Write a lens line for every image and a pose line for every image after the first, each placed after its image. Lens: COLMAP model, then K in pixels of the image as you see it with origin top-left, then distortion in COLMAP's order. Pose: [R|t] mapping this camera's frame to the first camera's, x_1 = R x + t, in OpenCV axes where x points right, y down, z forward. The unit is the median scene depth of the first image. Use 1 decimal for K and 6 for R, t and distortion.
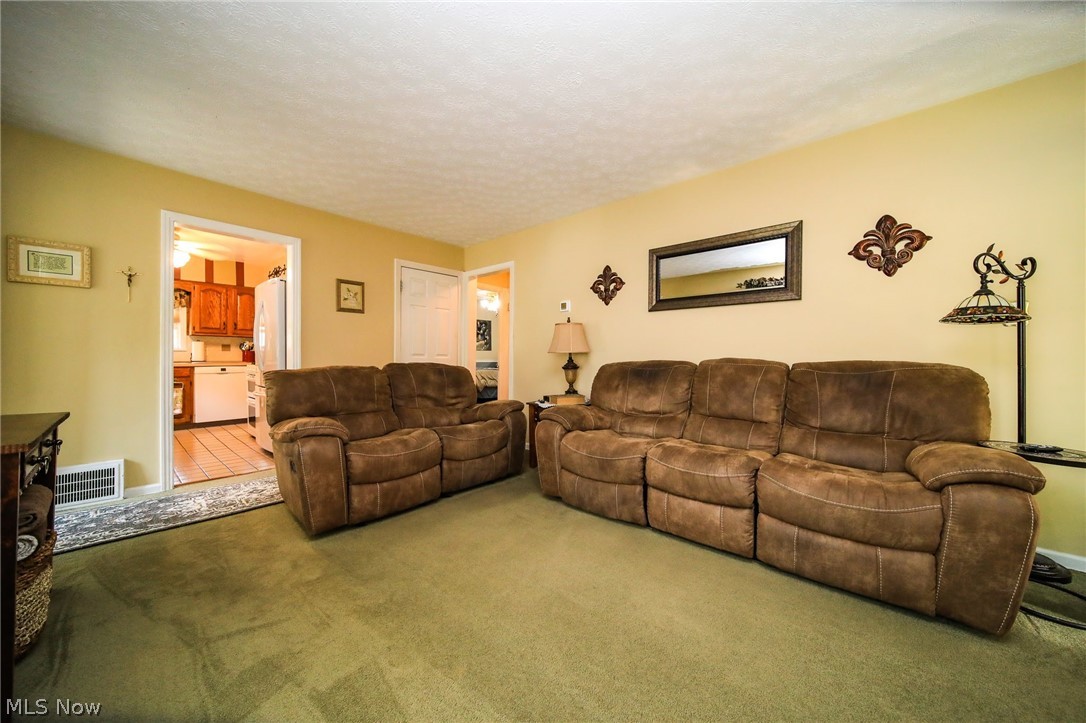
lens RADIAL K [[379.1, 0, 545.8], [0, 379.1, 359.2], [0, 0, 1]] dist [-0.000765, -0.000484]
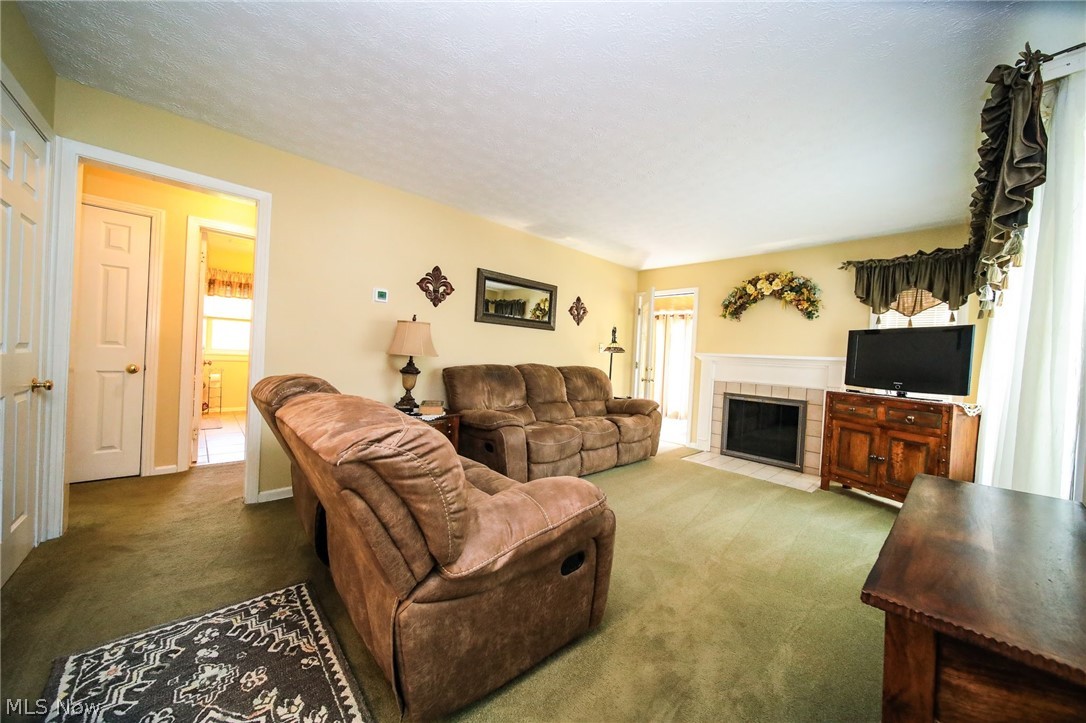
lens RADIAL K [[379.1, 0, 545.8], [0, 379.1, 359.2], [0, 0, 1]] dist [-0.000765, -0.000484]
pose [[0.125382, 0.018585, 0.991934, -0.770429], [-0.024131, 0.999586, -0.015678, -0.000236], [-0.991815, -0.021971, 0.125779, 0.603421]]
